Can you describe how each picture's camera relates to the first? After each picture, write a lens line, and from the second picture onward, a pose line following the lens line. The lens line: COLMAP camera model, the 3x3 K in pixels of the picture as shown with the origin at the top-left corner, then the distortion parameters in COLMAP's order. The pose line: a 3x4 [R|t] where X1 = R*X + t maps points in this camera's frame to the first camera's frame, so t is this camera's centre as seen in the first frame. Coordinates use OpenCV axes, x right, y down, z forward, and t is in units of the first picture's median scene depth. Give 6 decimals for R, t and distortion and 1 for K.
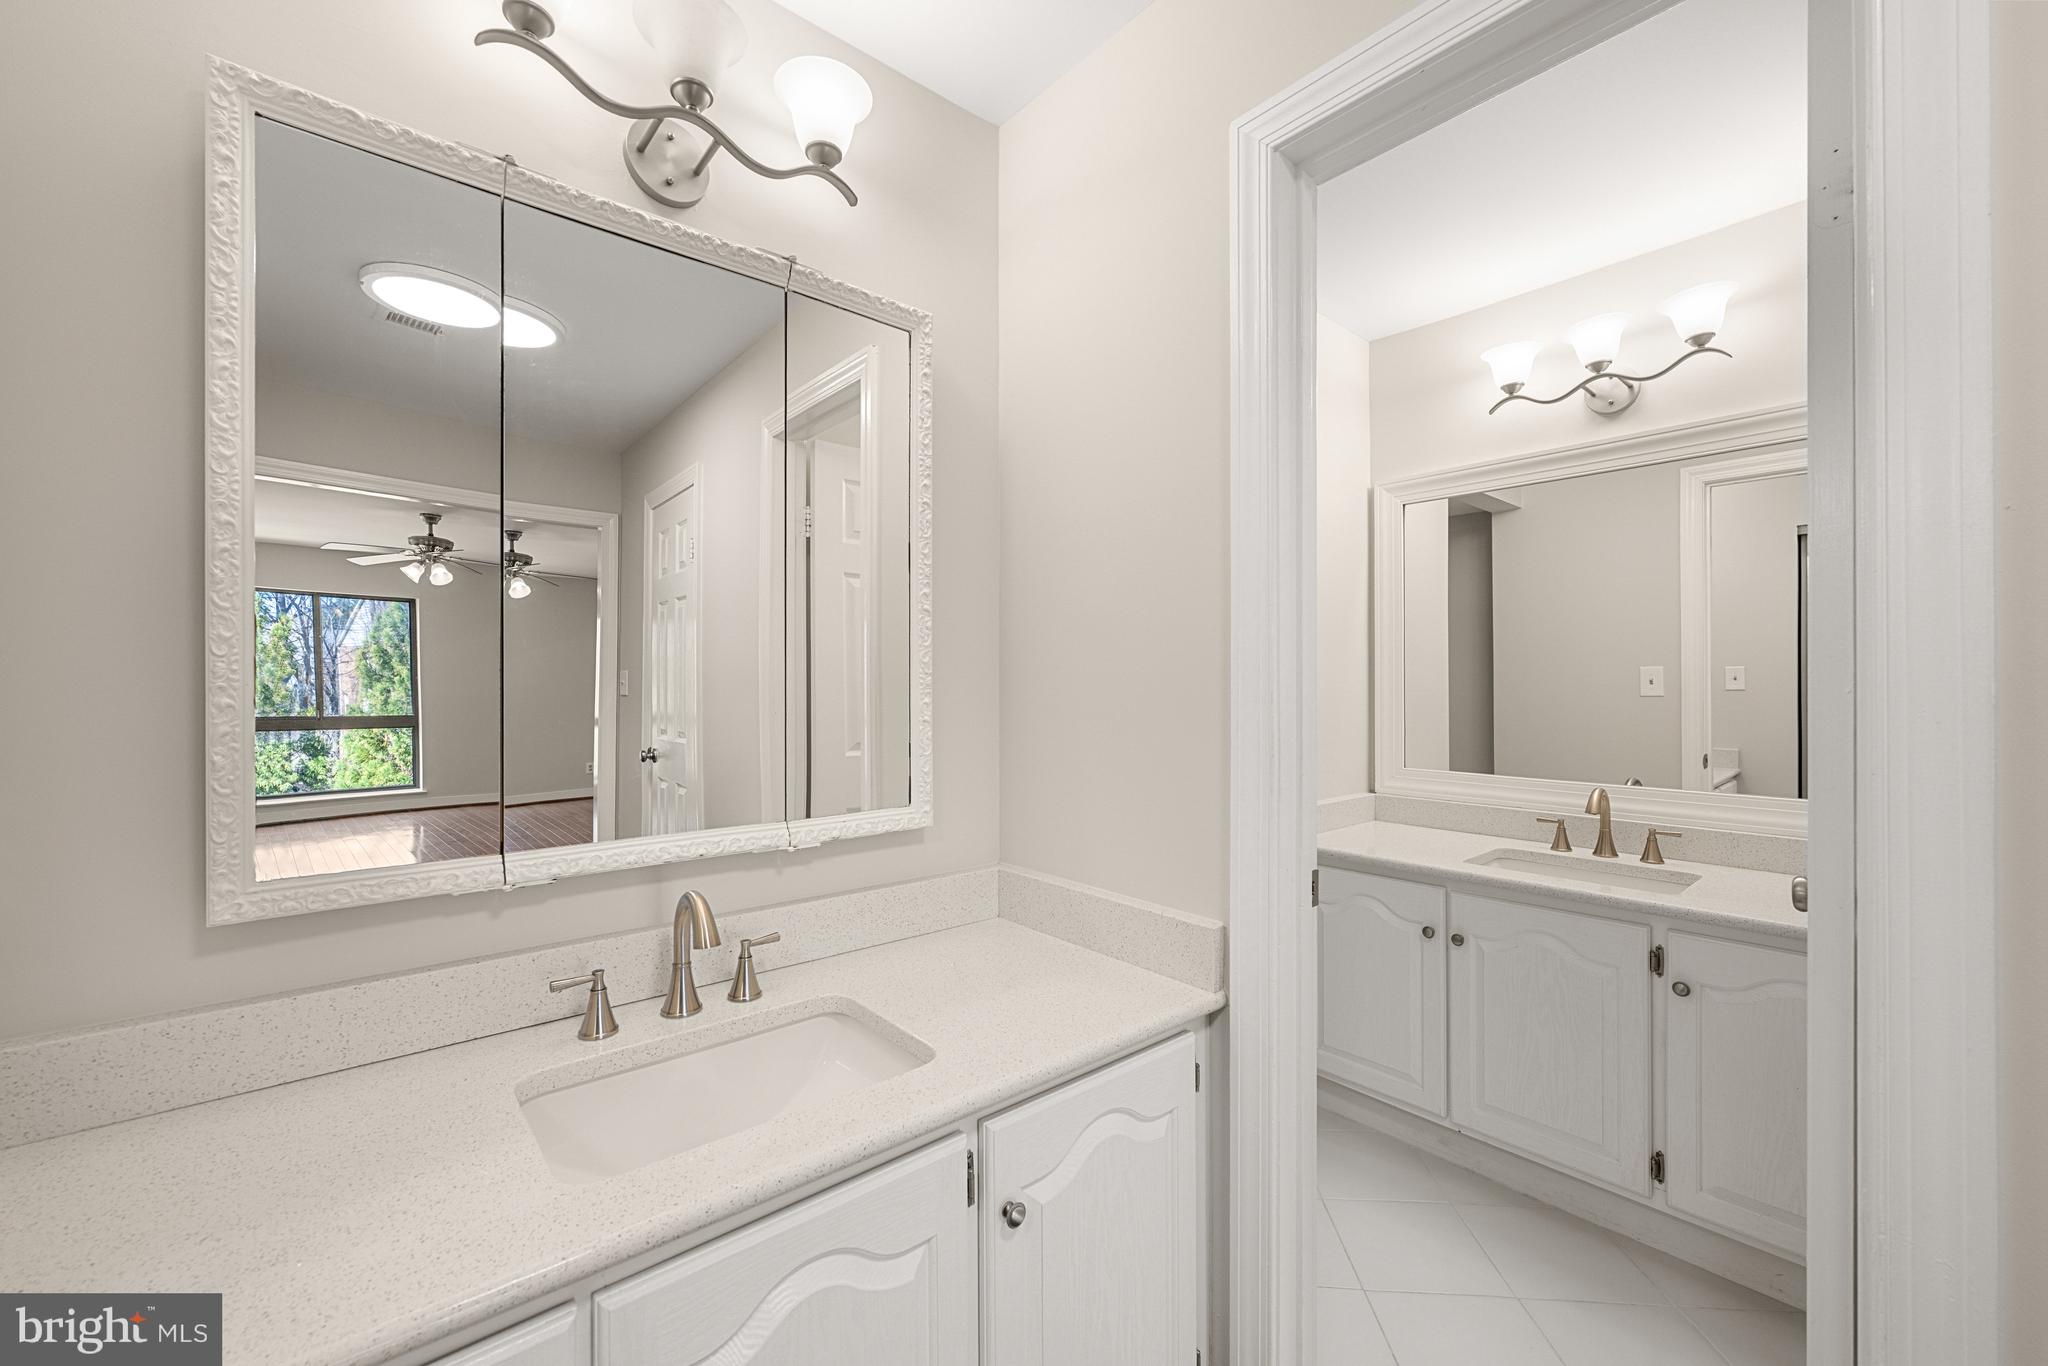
lens RADIAL K [[804.3, 0, 1012.2], [0, 804.3, 687.0], [0, 0, 1]] dist [-0.003798, -0.000178]
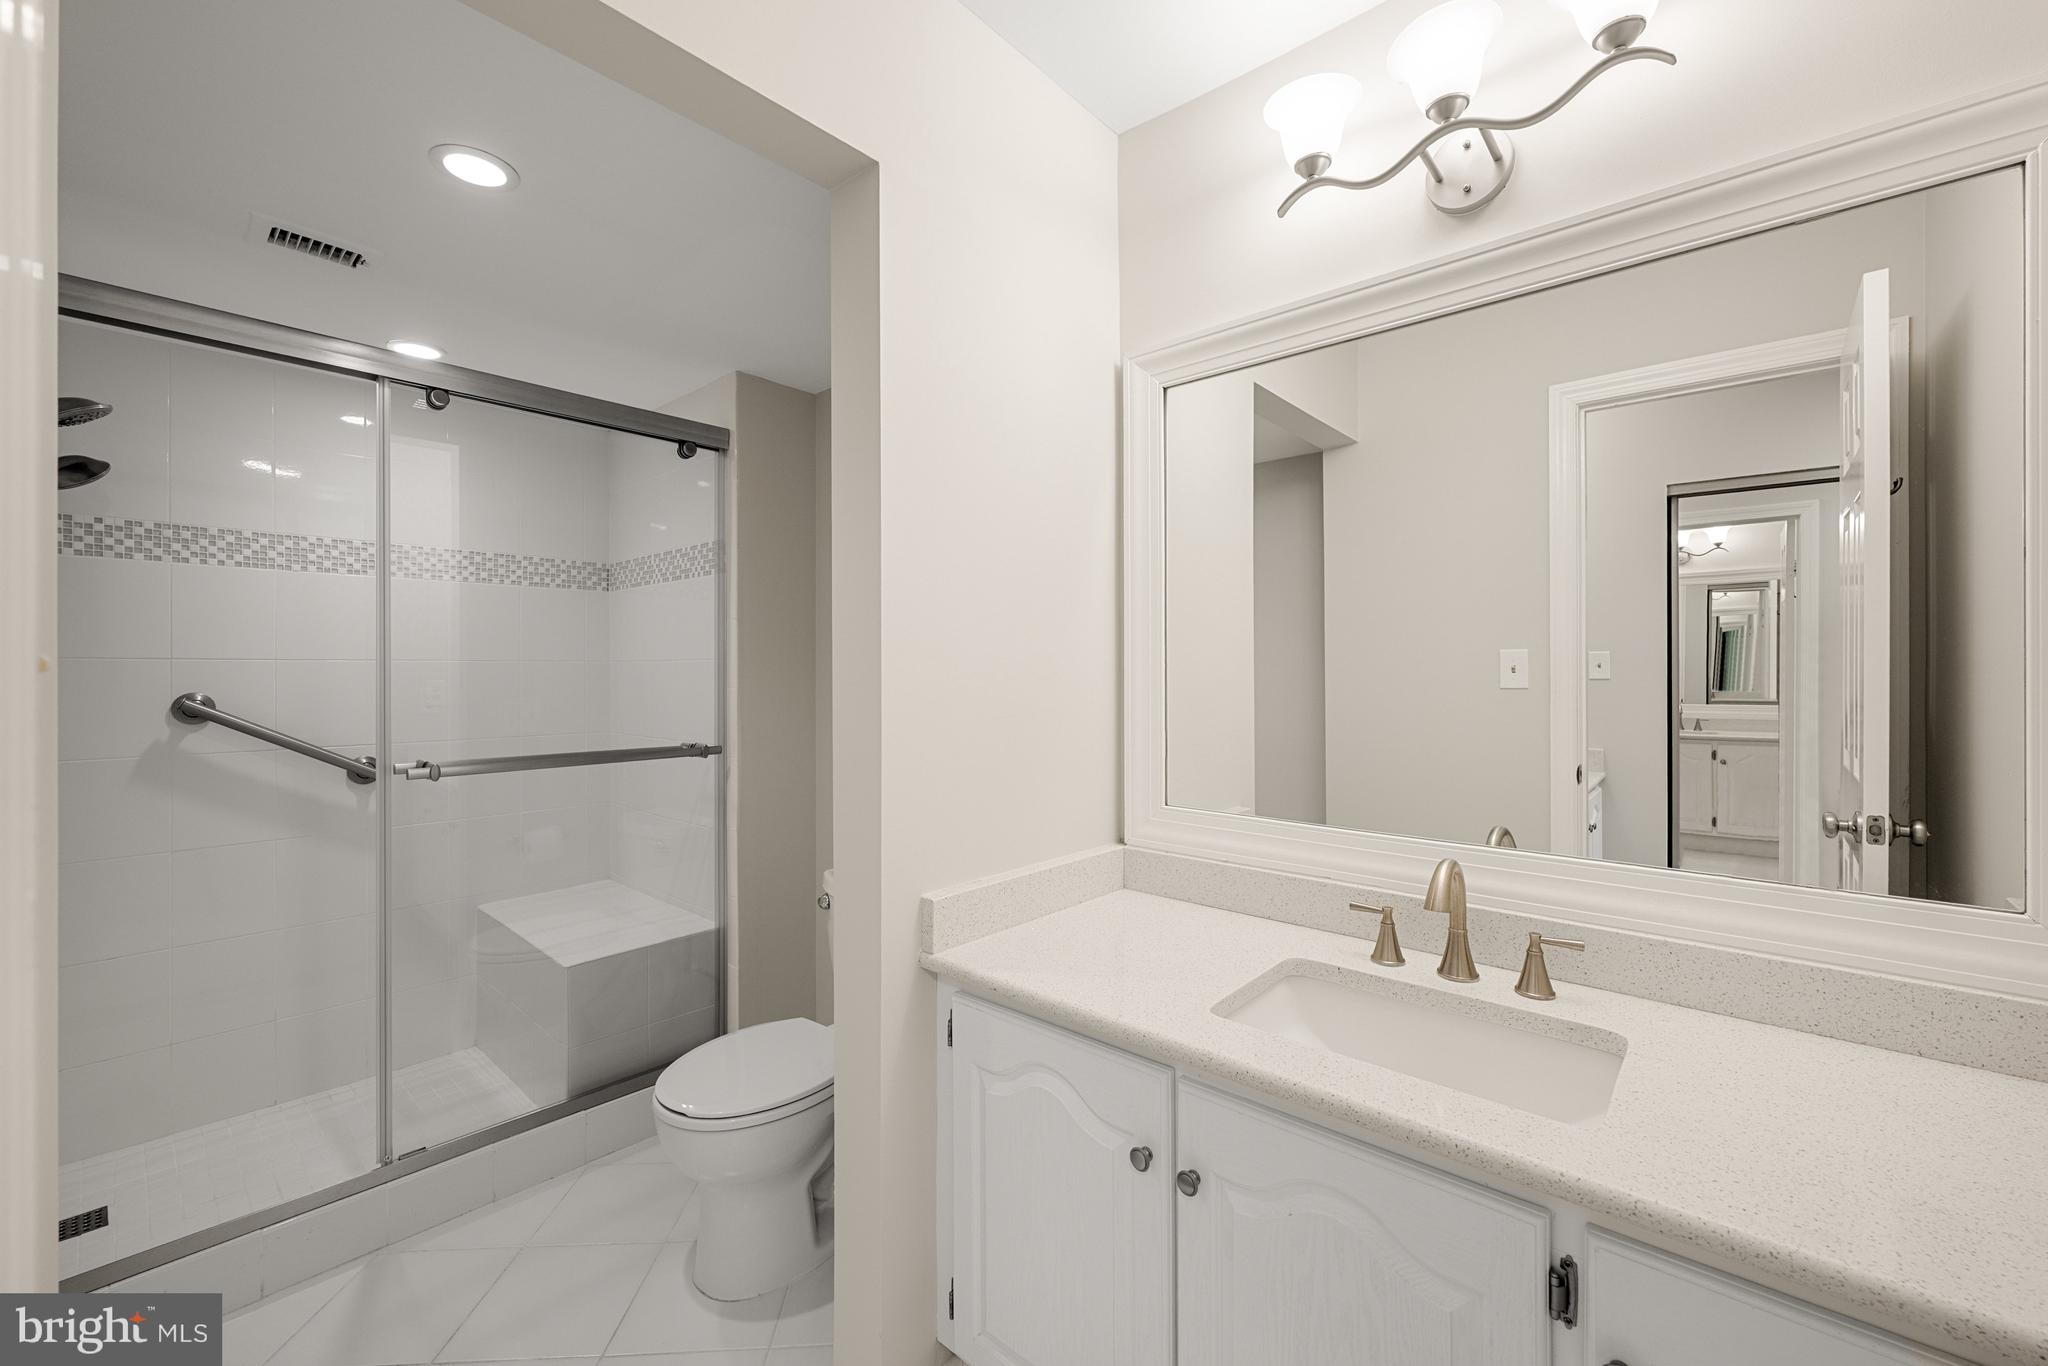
lens RADIAL K [[803.5, 0, 1020.4], [0, 803.5, 673.7], [0, 0, 1]] dist [-0.000279, 0.000066]
pose [[0.990508, -0.000047, 0.137455, 0.342768], [0.000112, 1.000000, -0.000465, -0.003645], [-0.137455, 0.000476, 0.990508, 0.463834]]
